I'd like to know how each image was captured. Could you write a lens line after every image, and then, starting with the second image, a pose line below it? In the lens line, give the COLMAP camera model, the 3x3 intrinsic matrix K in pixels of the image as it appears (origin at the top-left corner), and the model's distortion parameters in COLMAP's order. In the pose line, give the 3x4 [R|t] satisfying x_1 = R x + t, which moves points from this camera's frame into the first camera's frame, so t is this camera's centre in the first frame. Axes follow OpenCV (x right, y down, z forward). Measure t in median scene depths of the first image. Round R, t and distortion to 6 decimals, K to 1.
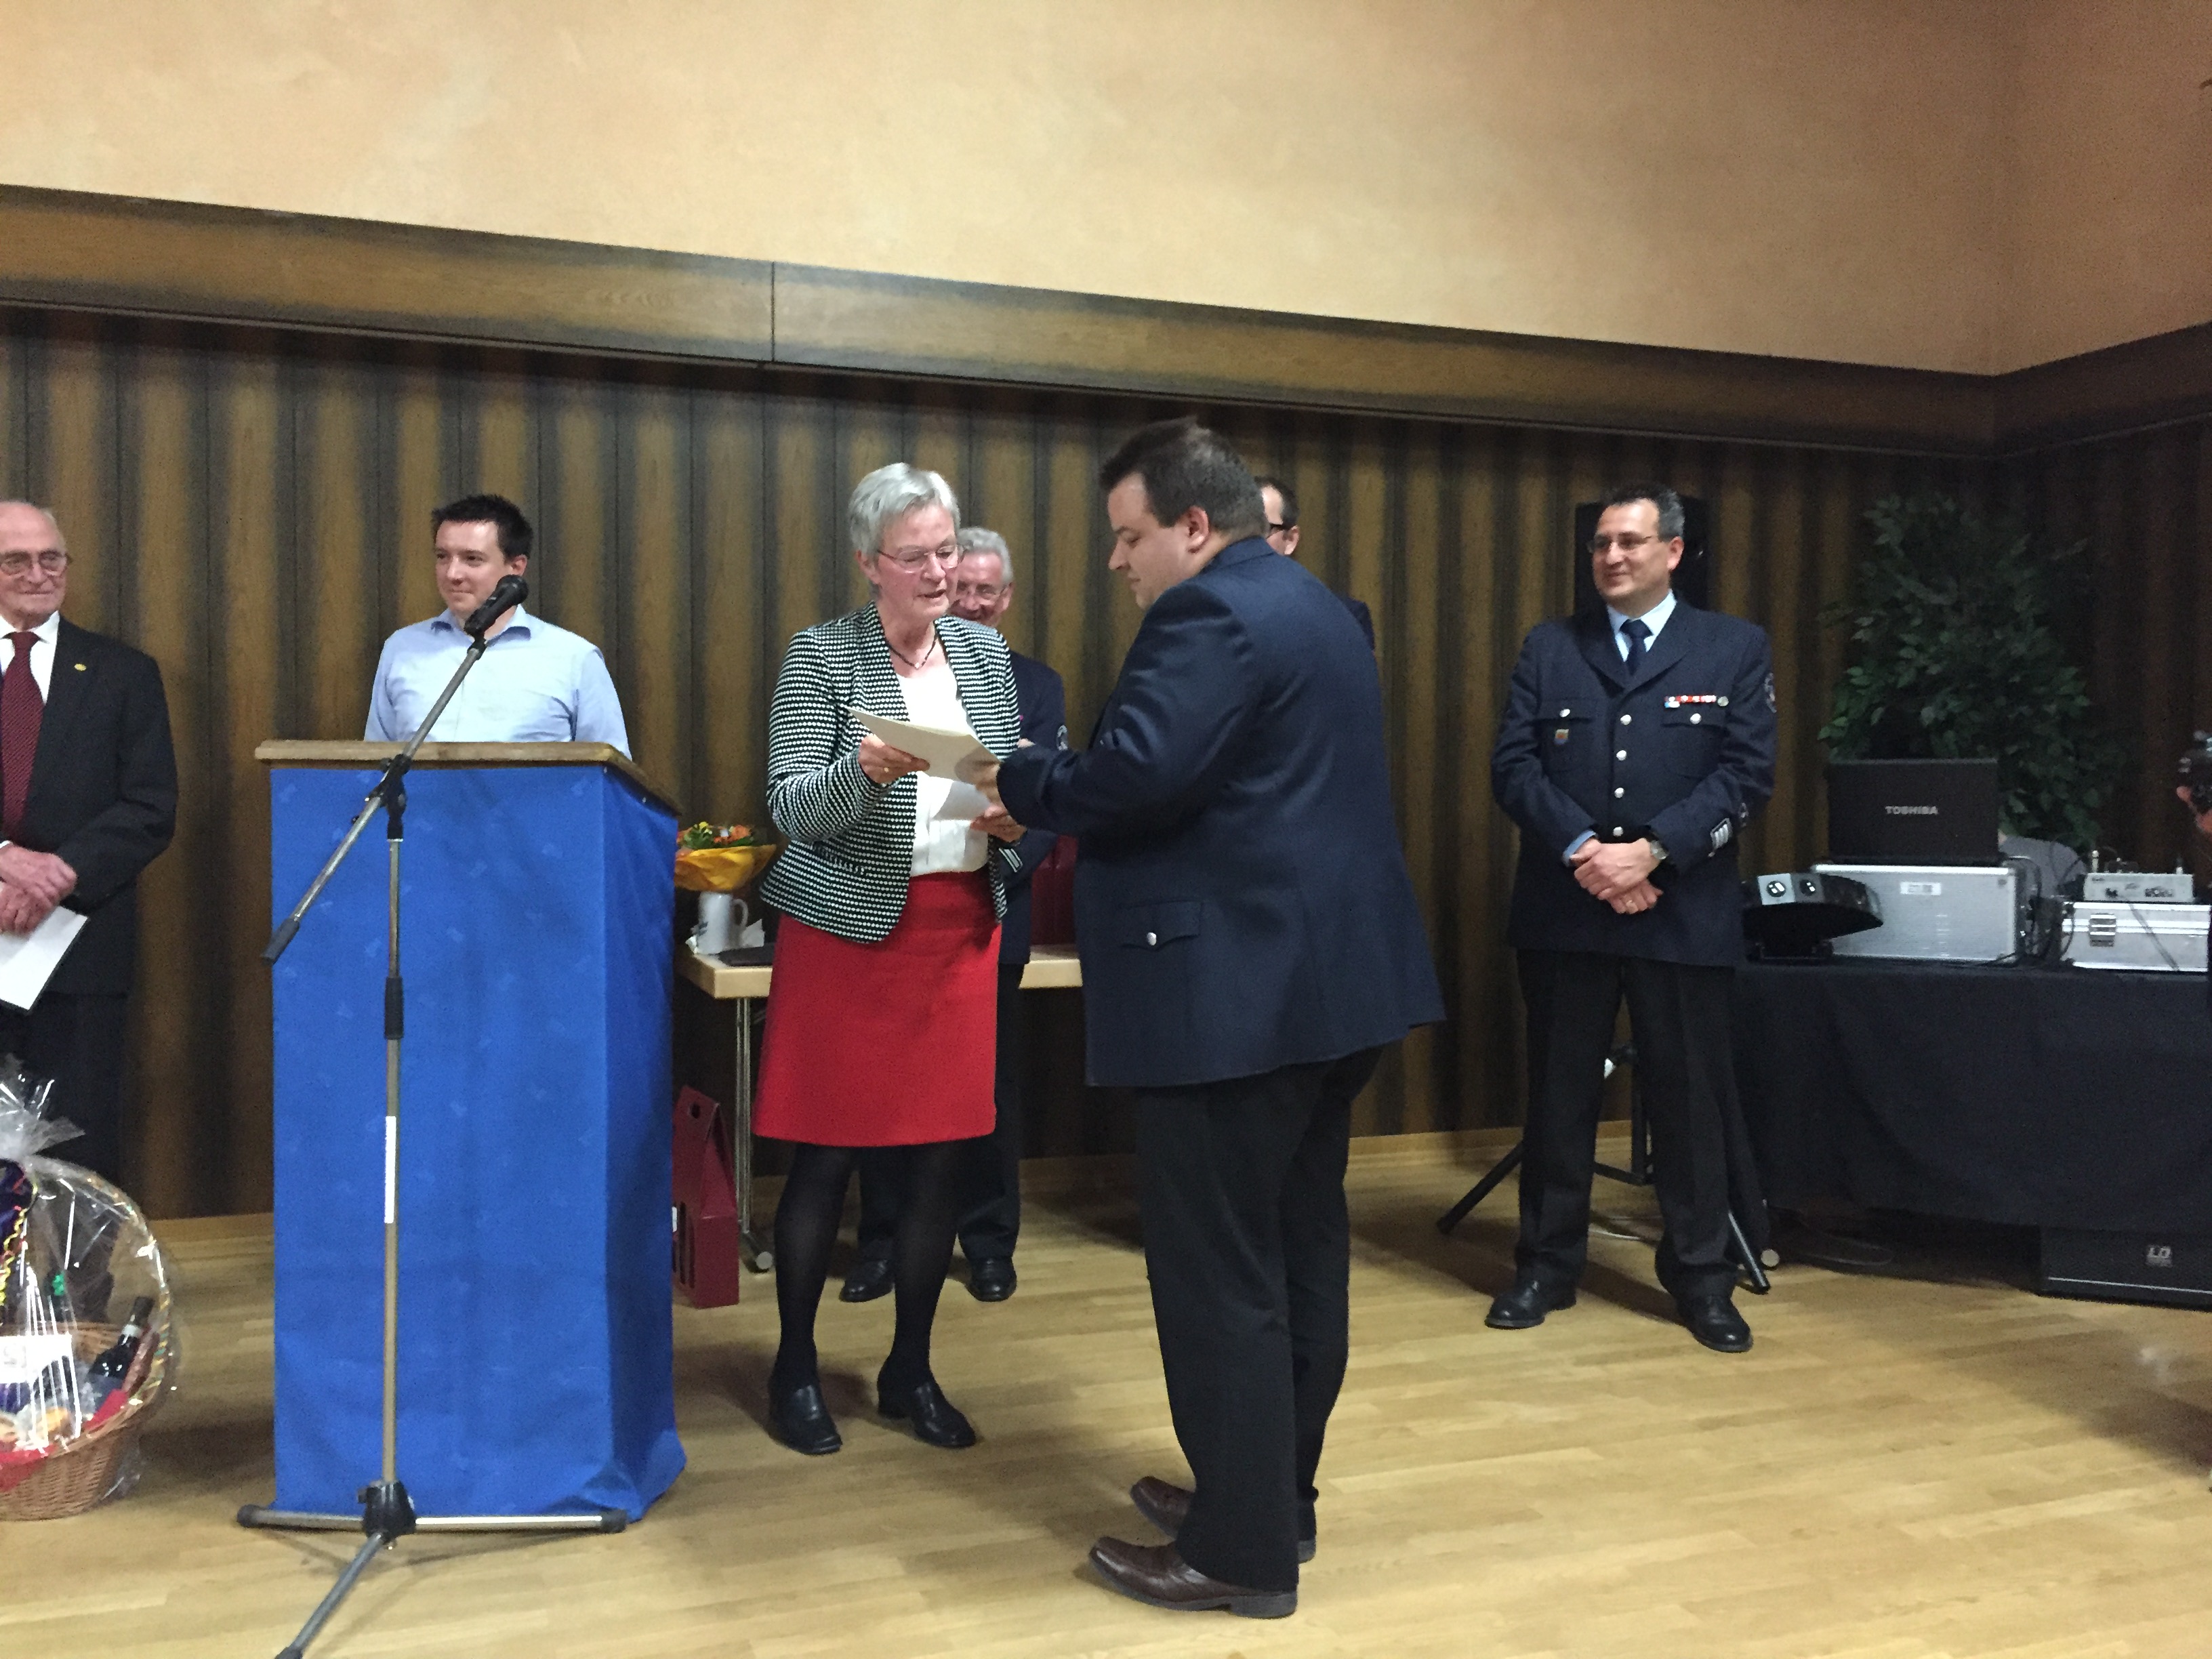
lens RADIAL K [[1884.1, 0, 1097.2], [0, 1884.1, 829.4], [0, 0, 1]] dist [0.083302, -0.107106]
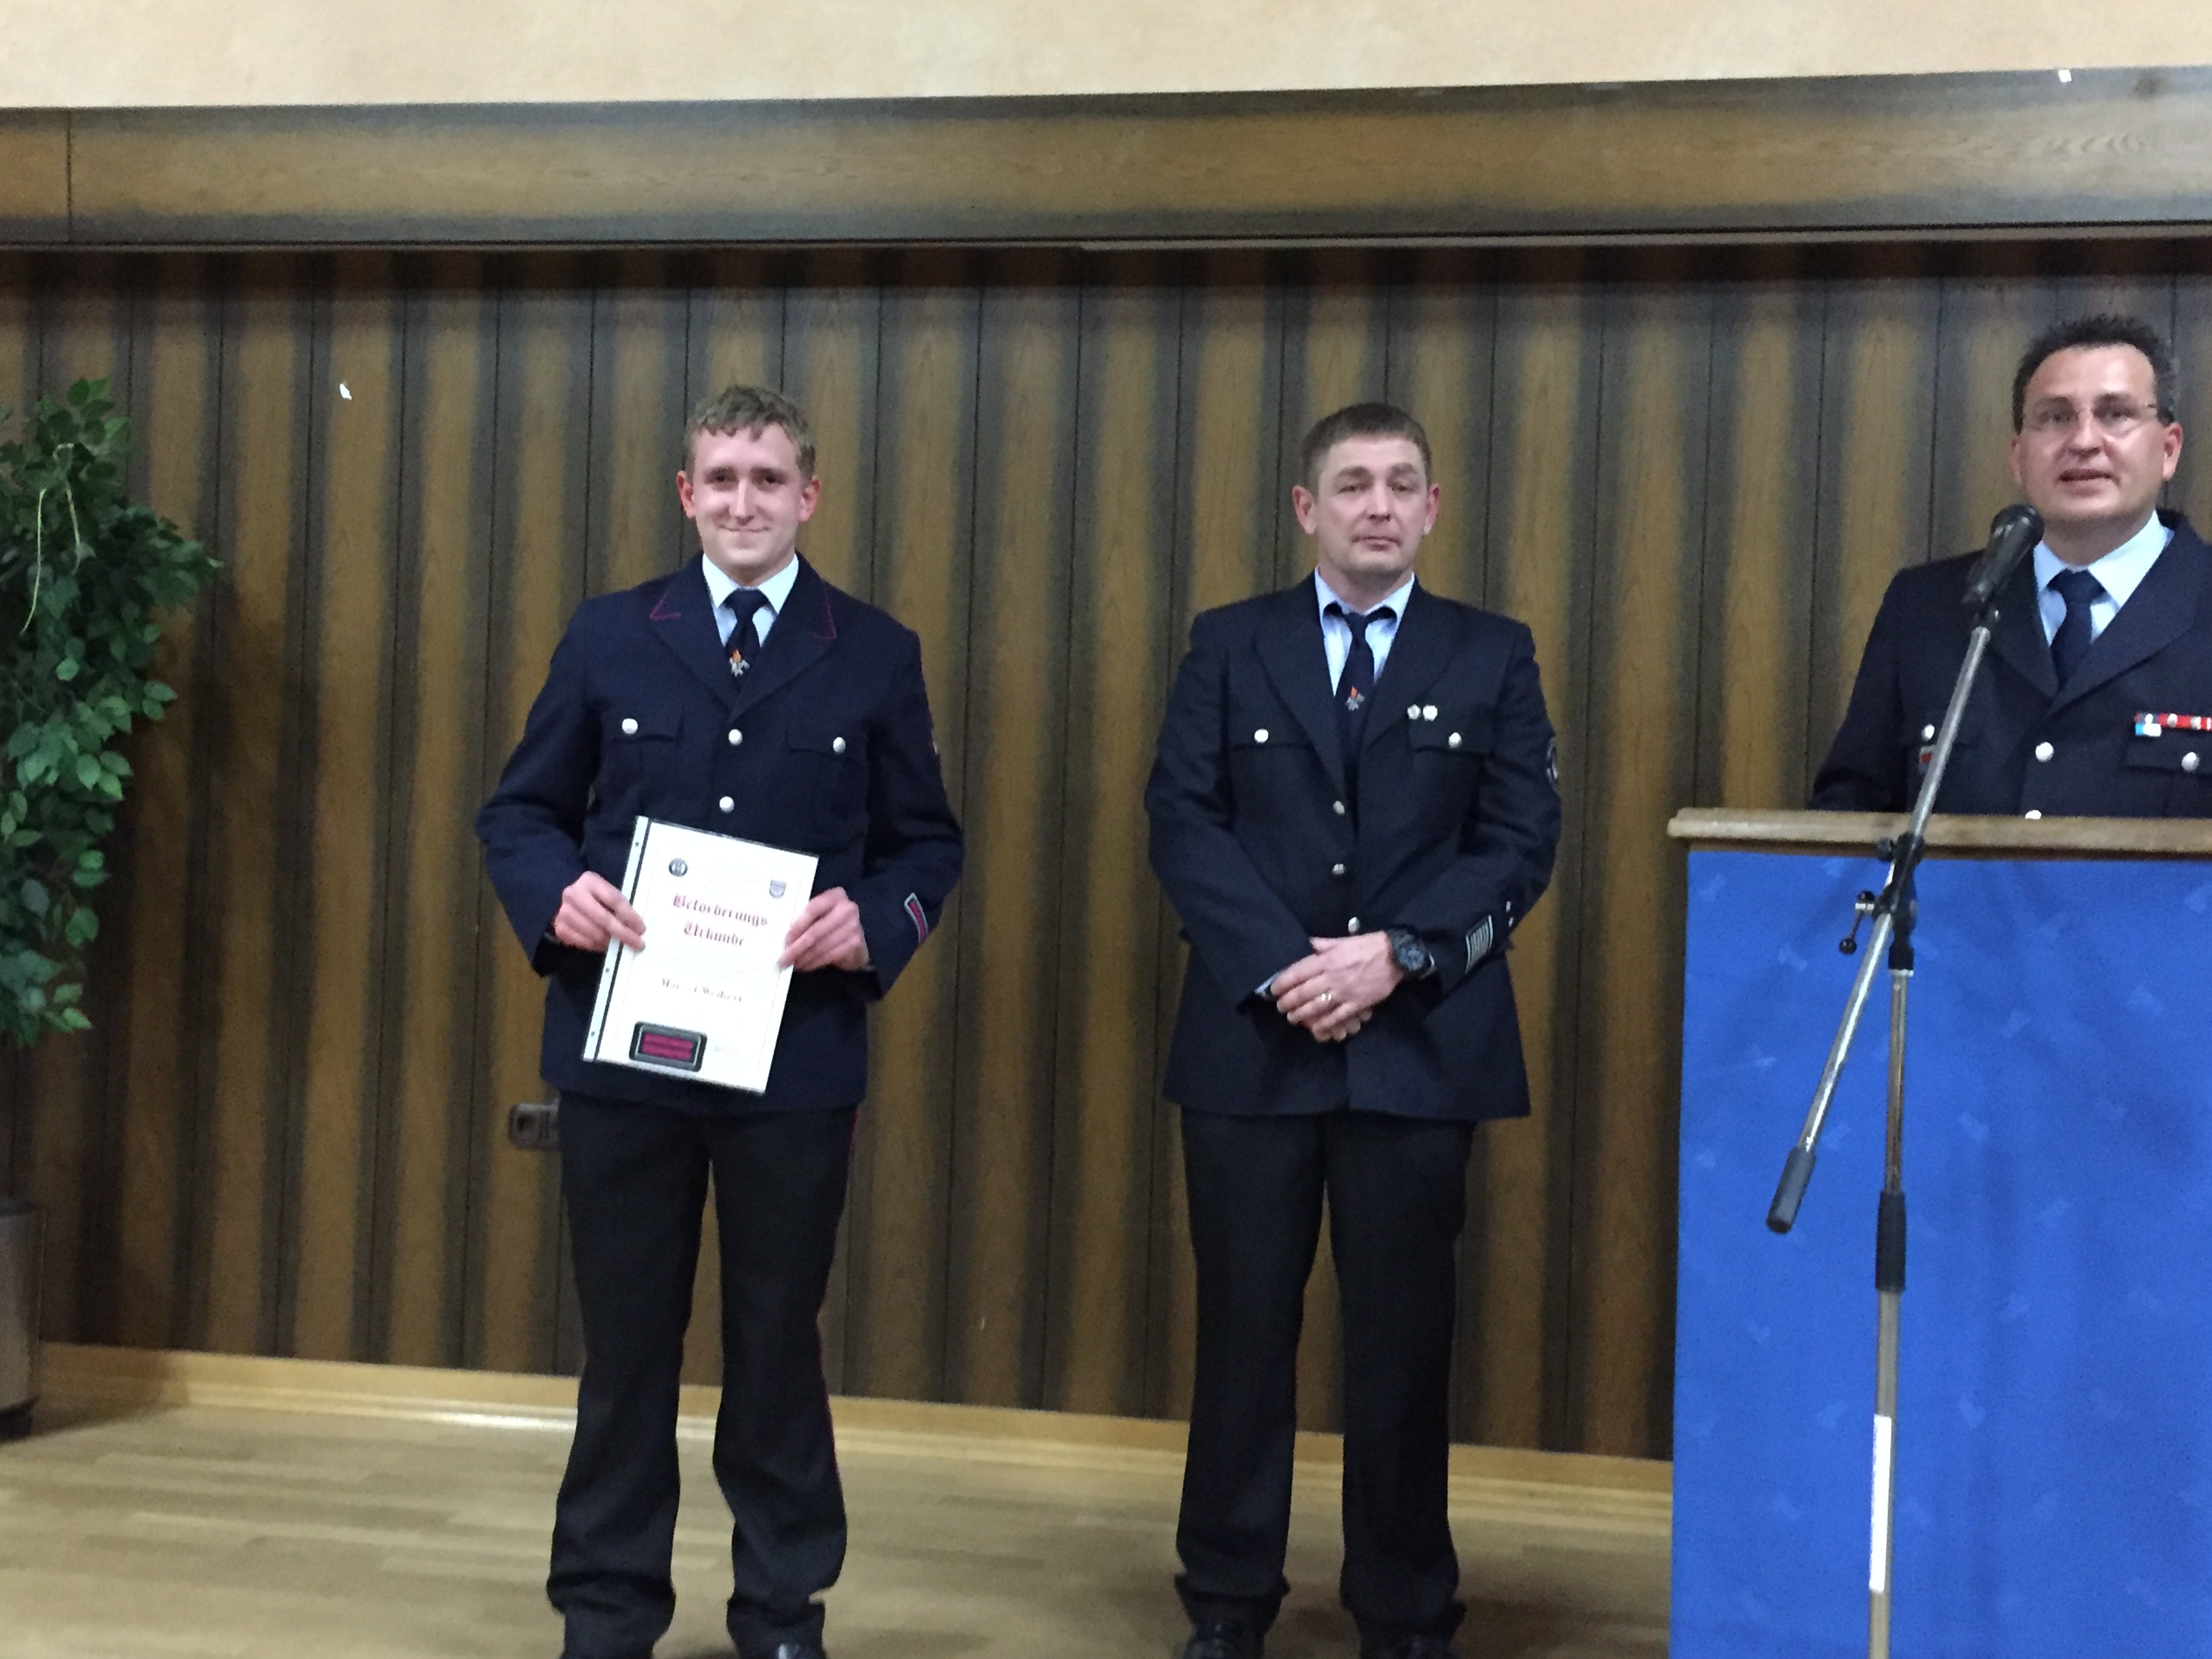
lens RADIAL K [[2425.2, 0, 1106.7], [0, 2425.2, 816.4], [0, 0, 1]] dist [0.049098, 0.000000]
pose [[0.868531, 0.022279, -0.495134, -0.128041], [-0.042452, 0.998662, -0.029531, -0.006969], [0.493813, 0.046668, 0.868315, 0.110003]]
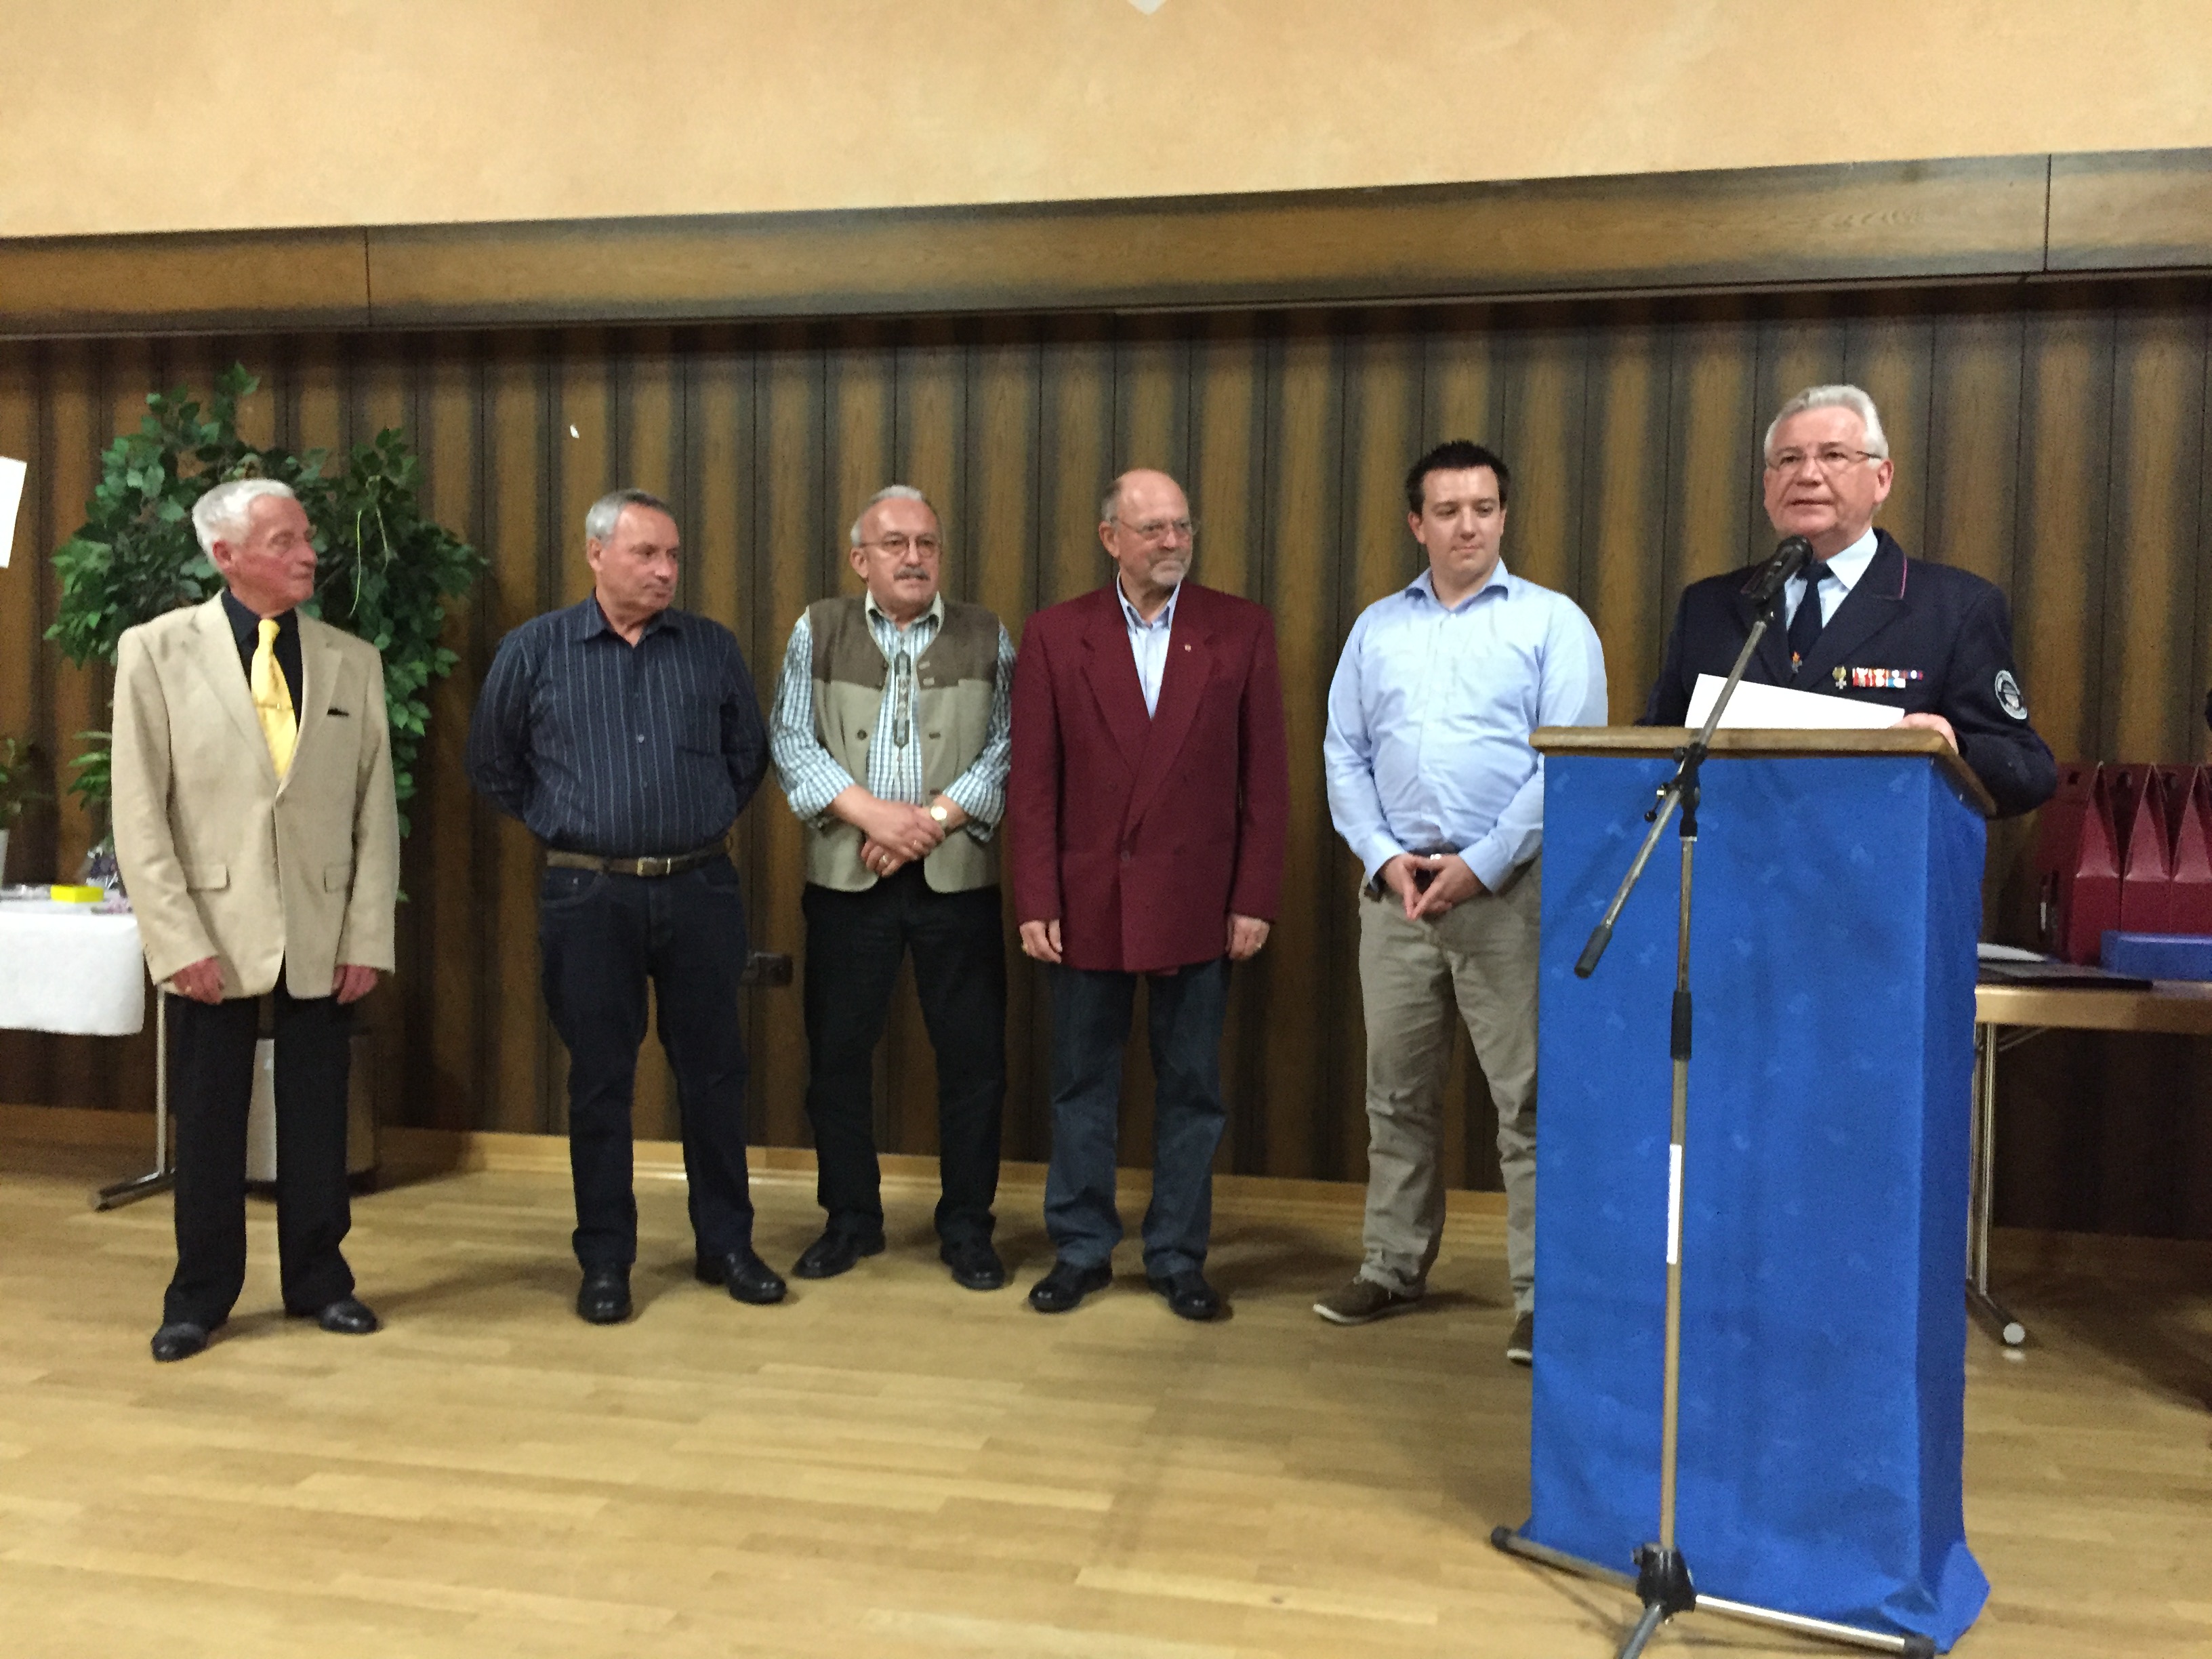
lens RADIAL K [[1884.1, 0, 1098.1], [0, 1884.1, 828.4], [0, 0, 1]] dist [0.083302, -0.107106]
pose [[0.854995, 0.033137, -0.517577, -0.092496], [-0.025662, 0.999437, 0.021596, -0.007051], [0.518002, -0.005182, 0.855364, 0.058461]]
